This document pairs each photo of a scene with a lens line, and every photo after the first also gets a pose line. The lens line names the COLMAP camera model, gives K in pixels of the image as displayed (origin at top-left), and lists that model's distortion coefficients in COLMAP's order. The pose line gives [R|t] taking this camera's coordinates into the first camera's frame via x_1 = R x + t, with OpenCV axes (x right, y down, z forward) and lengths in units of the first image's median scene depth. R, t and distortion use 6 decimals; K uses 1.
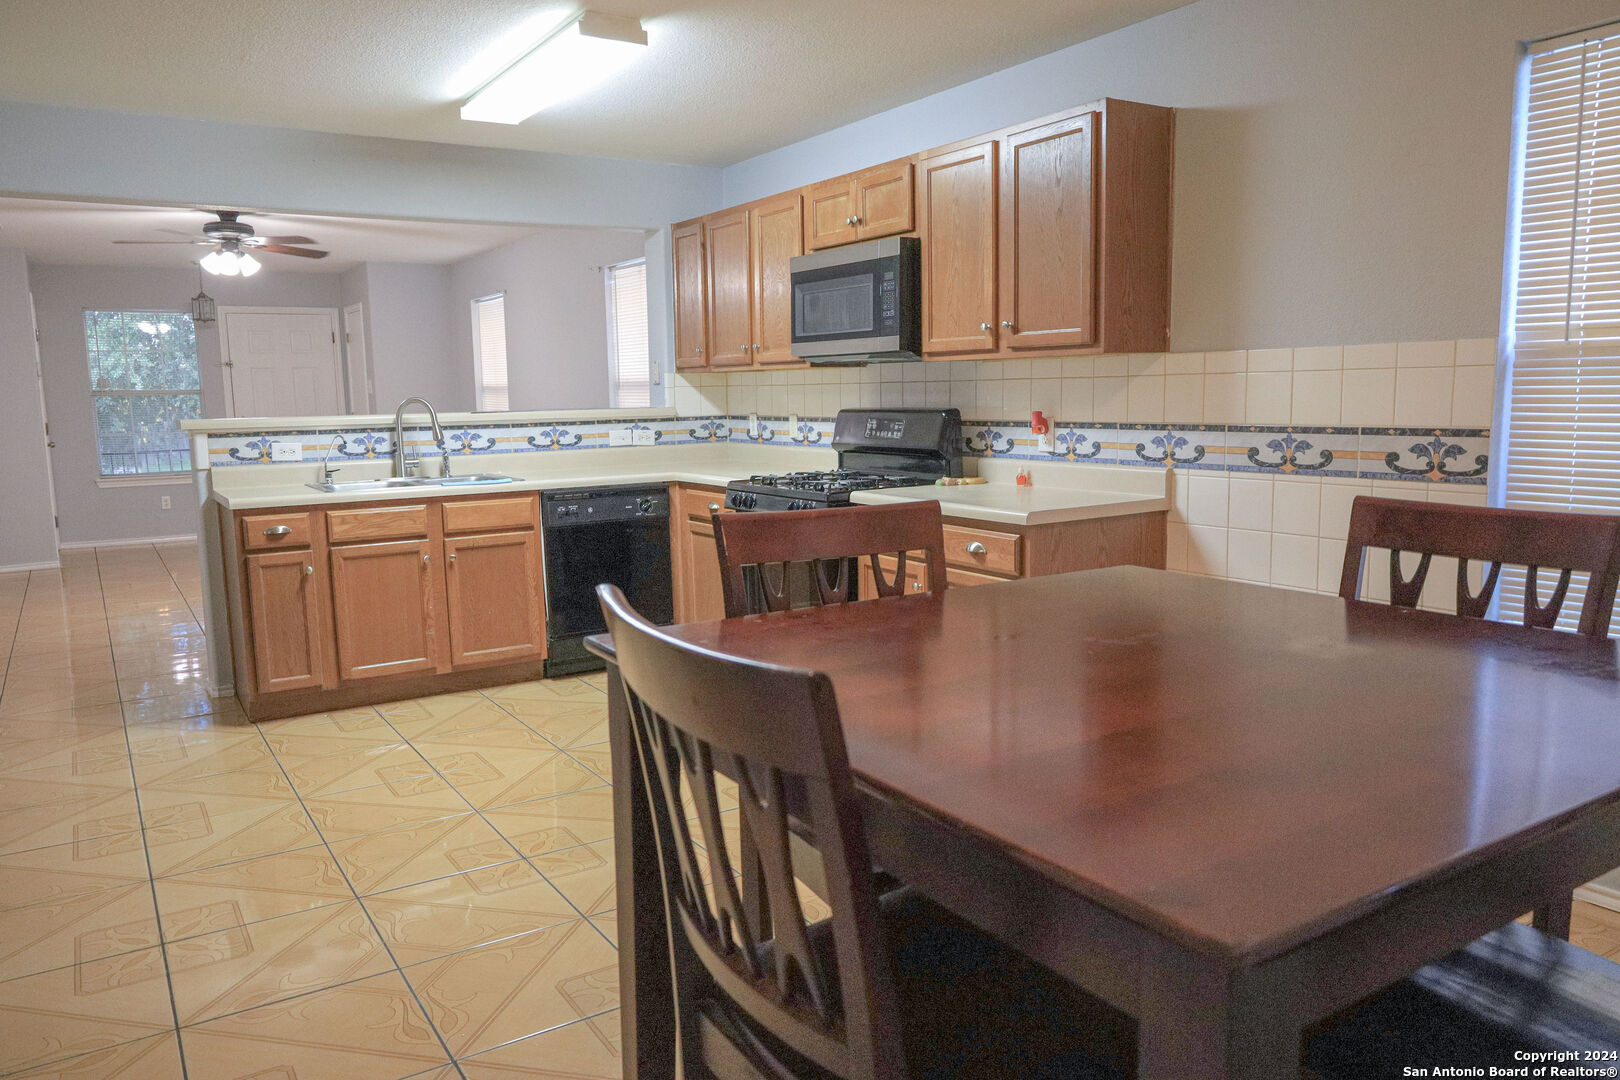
lens RADIAL K [[1136.6, 0, 810.0], [0, 1136.6, 540.0], [0, 0, 1]] dist [-0.025331, 0.001006]
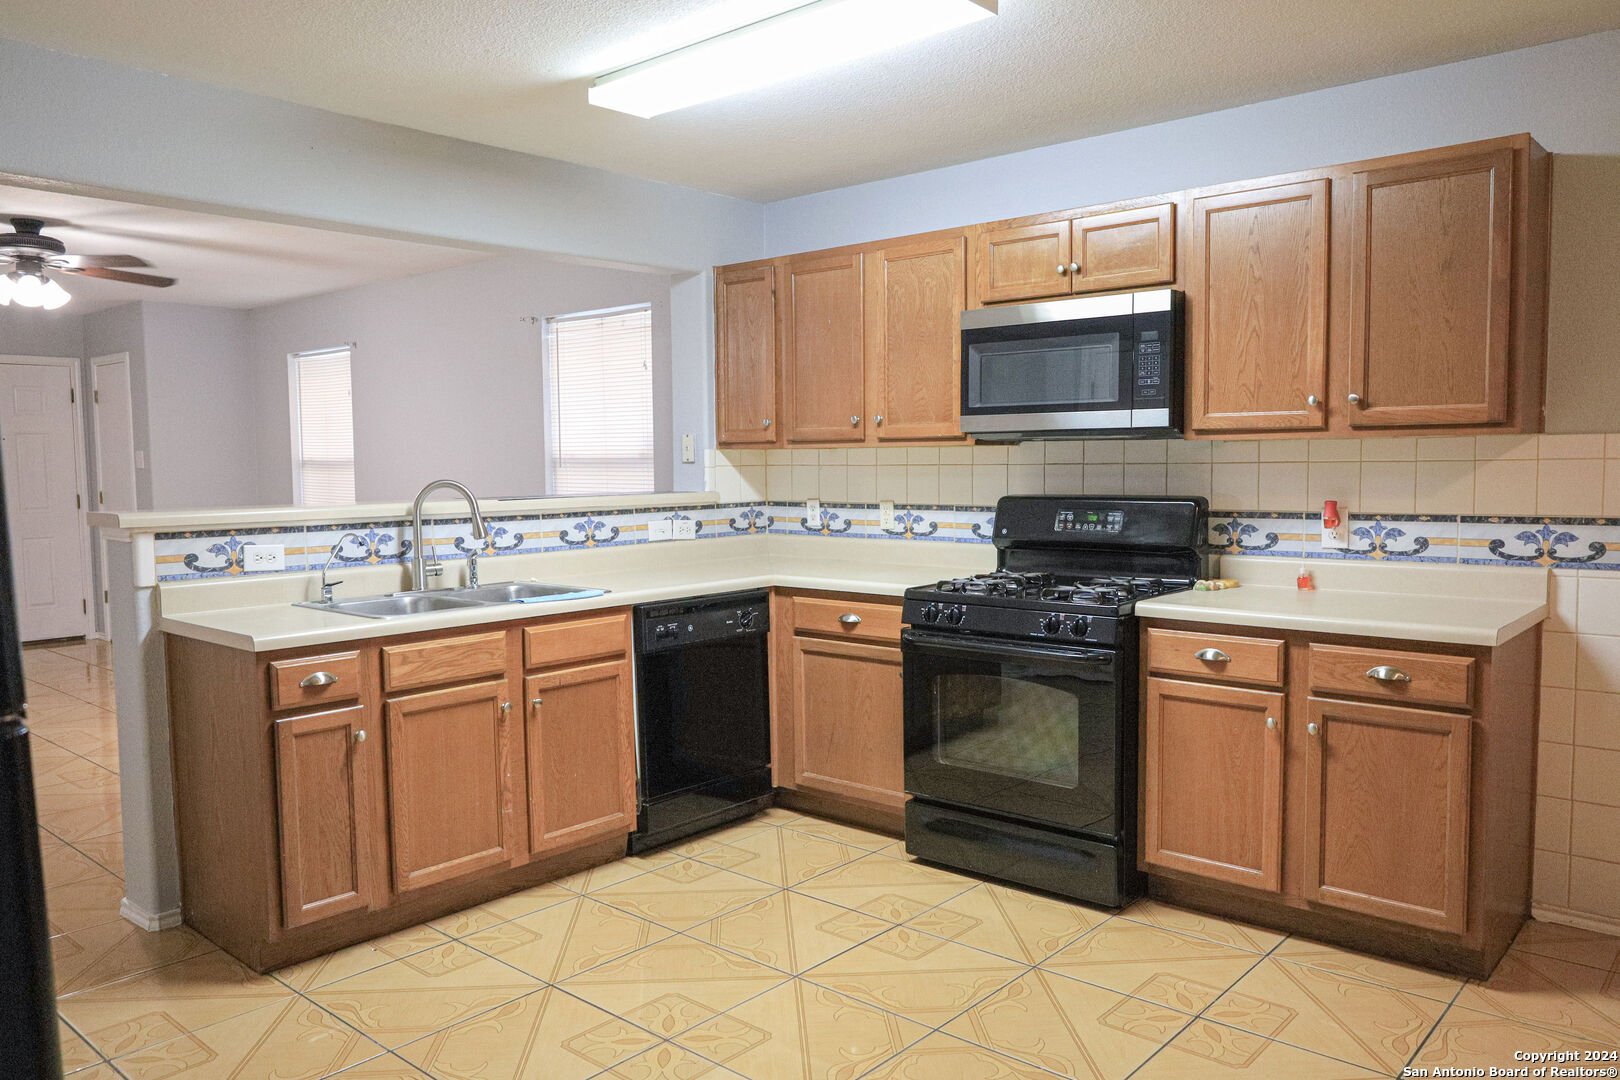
lens RADIAL K [[1175.0, 0, 810.0], [0, 1175.0, 540.0], [0, 0, 1]] dist [-0.011993, -0.000677]
pose [[0.962789, -0.011808, 0.269995, -0.344678], [0.029917, 0.997562, -0.063055, -0.034803], [-0.268592, 0.068786, 0.960795, 0.229226]]
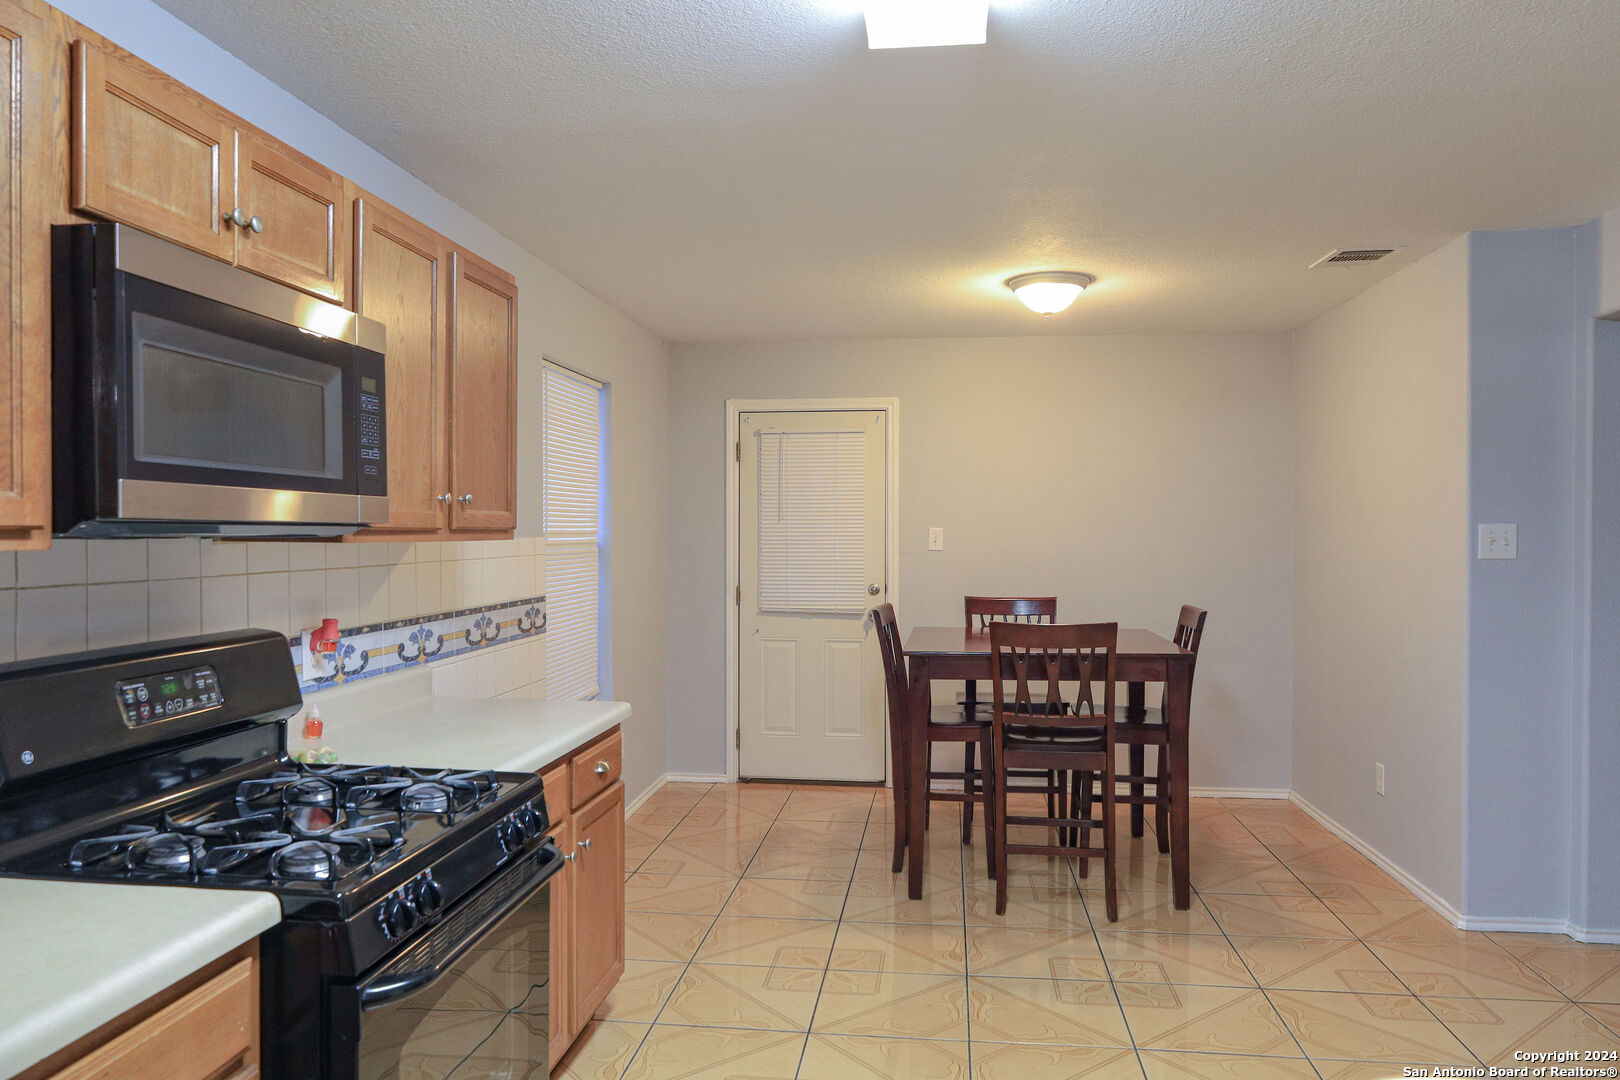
lens RADIAL K [[1108.2, 0, 812.5], [0, 1108.2, 572.7], [0, 0, 1]] dist [-0.030415, -0.001175]
pose [[-0.766785, -0.007613, 0.641859, -0.372620], [0.095906, 0.987347, 0.126283, -0.165778], [-0.634699, 0.158390, -0.756353, 1.108709]]
